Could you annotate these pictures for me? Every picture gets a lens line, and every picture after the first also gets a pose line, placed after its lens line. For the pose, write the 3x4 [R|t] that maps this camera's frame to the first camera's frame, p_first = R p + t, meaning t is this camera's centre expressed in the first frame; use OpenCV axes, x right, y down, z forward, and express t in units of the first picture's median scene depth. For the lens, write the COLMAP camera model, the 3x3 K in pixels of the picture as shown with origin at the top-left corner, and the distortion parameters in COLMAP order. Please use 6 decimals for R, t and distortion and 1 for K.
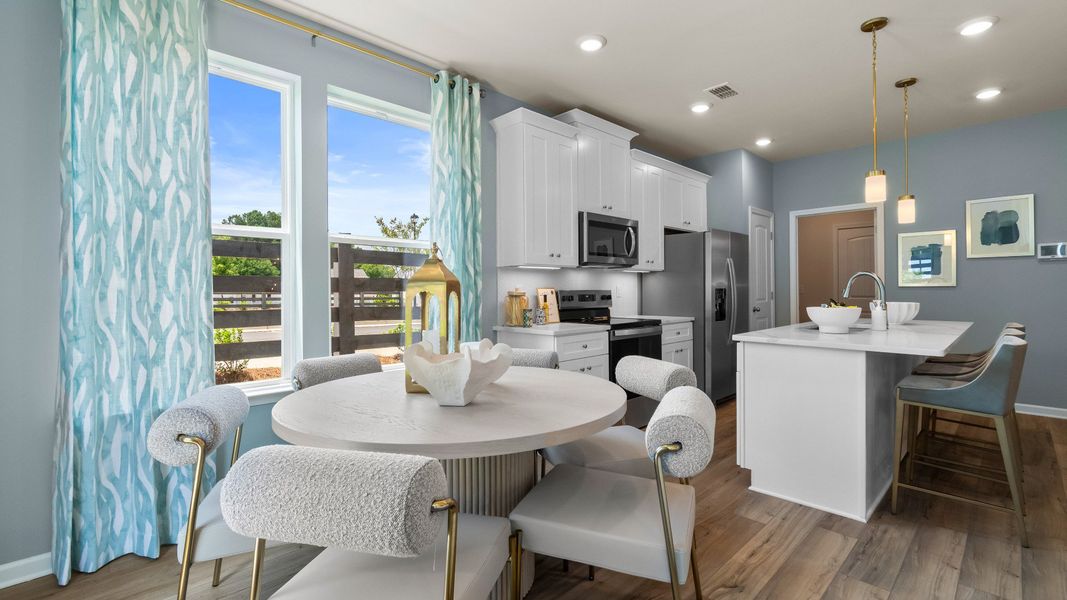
lens RADIAL K [[449.1, 0, 528.1], [0, 449.1, 289.8], [0, 0, 1]] dist [0.002908, 0.000495]
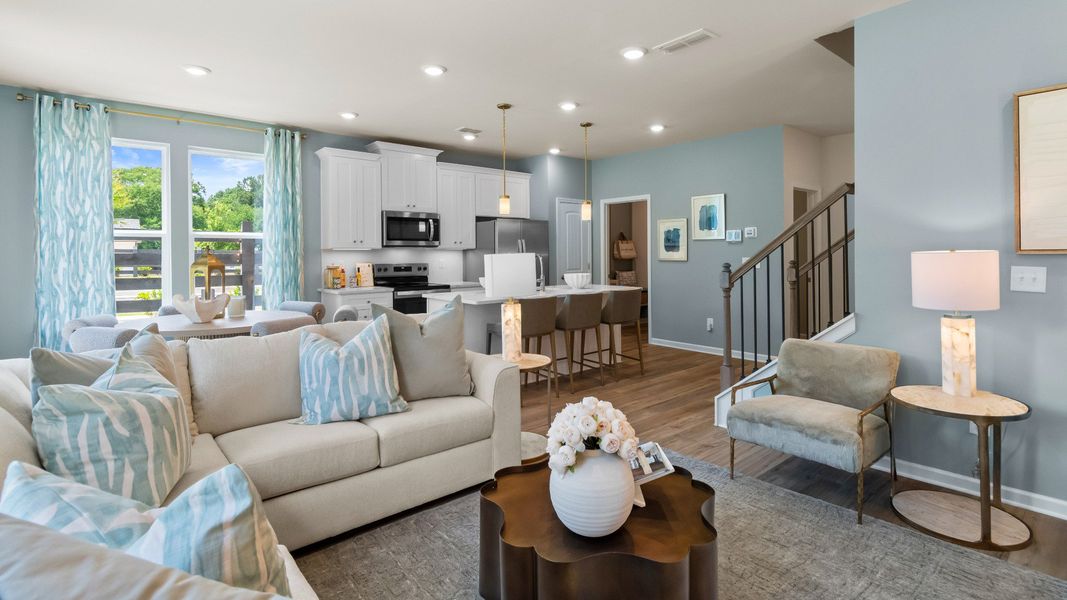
lens RADIAL K [[489.1, 0, 530.3], [0, 489.1, 259.0], [0, 0, 1]] dist [0.004164, -0.001355]
pose [[0.998756, 0.000927, -0.049865, 0.757736], [-0.000309, 0.999923, 0.012400, -0.040655], [0.049872, -0.012369, 0.998679, -0.638696]]
